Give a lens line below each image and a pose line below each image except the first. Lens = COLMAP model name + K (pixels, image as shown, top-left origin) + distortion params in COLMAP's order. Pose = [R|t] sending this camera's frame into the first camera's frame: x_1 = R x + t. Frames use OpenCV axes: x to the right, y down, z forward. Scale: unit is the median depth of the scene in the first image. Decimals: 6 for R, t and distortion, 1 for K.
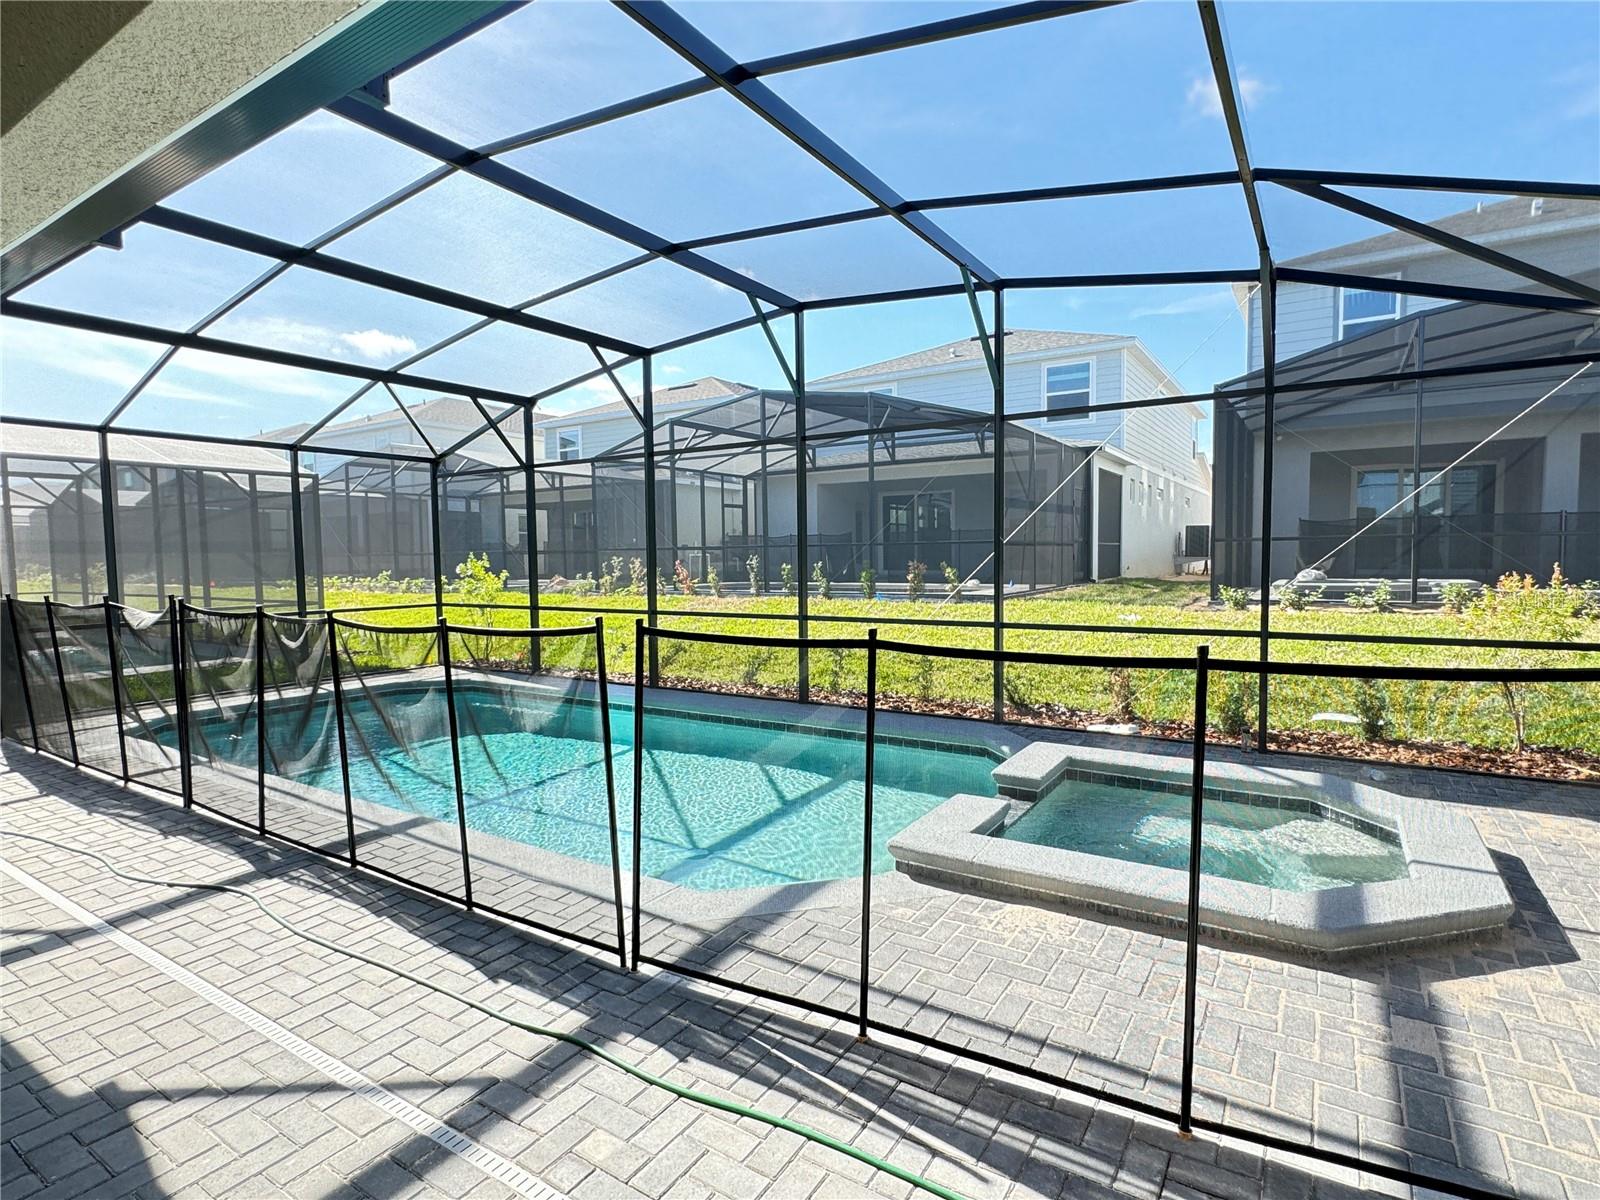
lens RADIAL K [[831.4, 0, 796.8], [0, 831.4, 605.3], [0, 0, 1]] dist [0.002544, 0.000921]
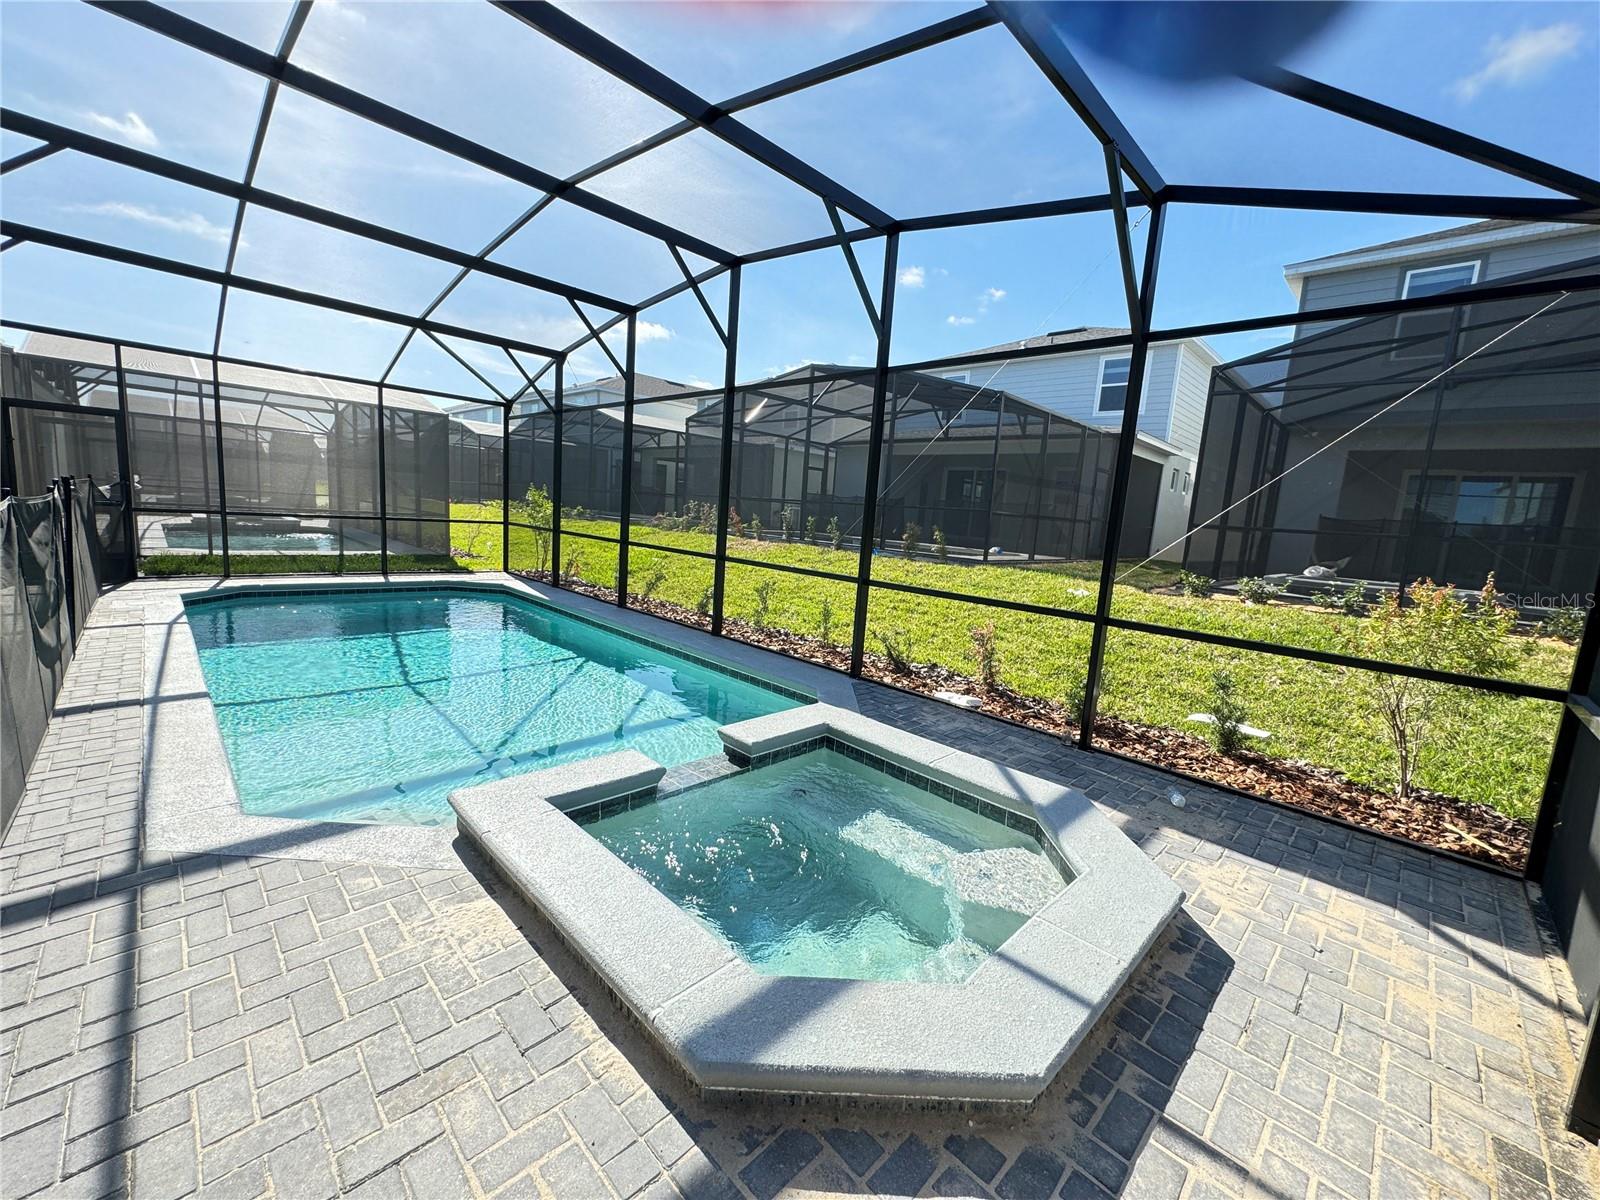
lens RADIAL K [[641.5, 0, 801.3], [0, 641.5, 598.5], [0, 0, 1]] dist [-0.001727, 0.000259]
pose [[0.974263, 0.109937, -0.196787, 0.240807], [-0.096311, 0.992326, 0.077548, -0.006167], [0.203802, -0.056600, 0.977375, 0.167985]]
